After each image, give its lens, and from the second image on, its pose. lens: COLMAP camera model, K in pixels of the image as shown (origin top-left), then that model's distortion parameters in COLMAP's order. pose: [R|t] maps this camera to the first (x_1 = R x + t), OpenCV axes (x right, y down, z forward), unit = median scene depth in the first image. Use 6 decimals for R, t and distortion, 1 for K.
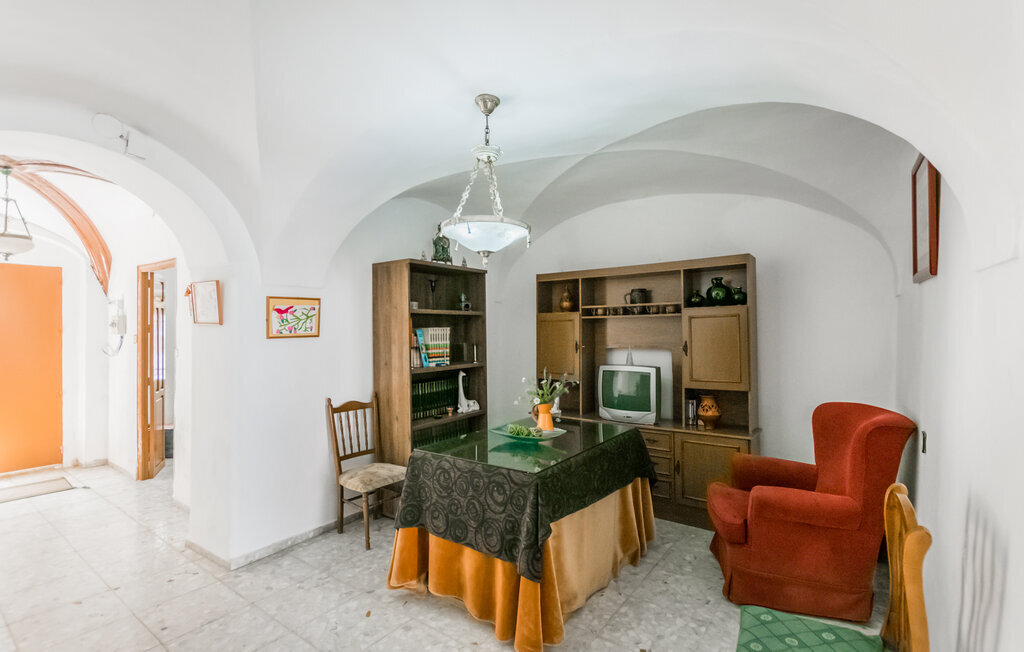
lens RADIAL K [[470.6, 0, 520.6], [0, 470.6, 326.9], [0, 0, 1]] dist [0.005293, -0.000700]
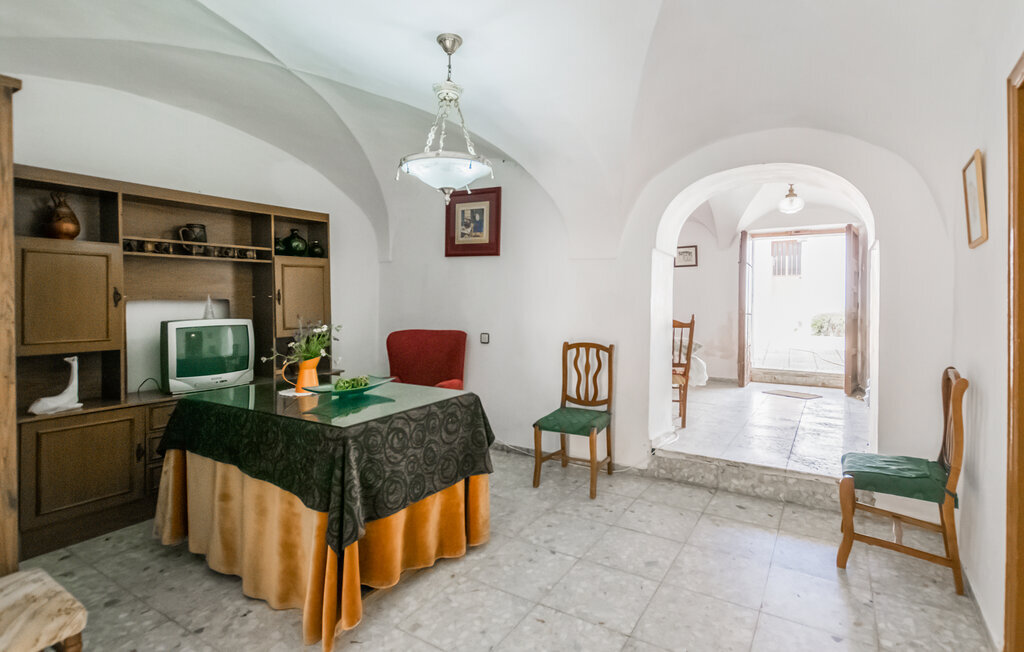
lens RADIAL K [[470.6, 0, 535.0], [0, 470.6, 299.6], [0, 0, 1]] dist [0.005293, -0.000700]
pose [[-0.087811, 0.006920, 0.996113, -0.675251], [-0.012379, 0.999891, -0.008037, 0.053232], [-0.996060, -0.013037, -0.087716, 0.560736]]
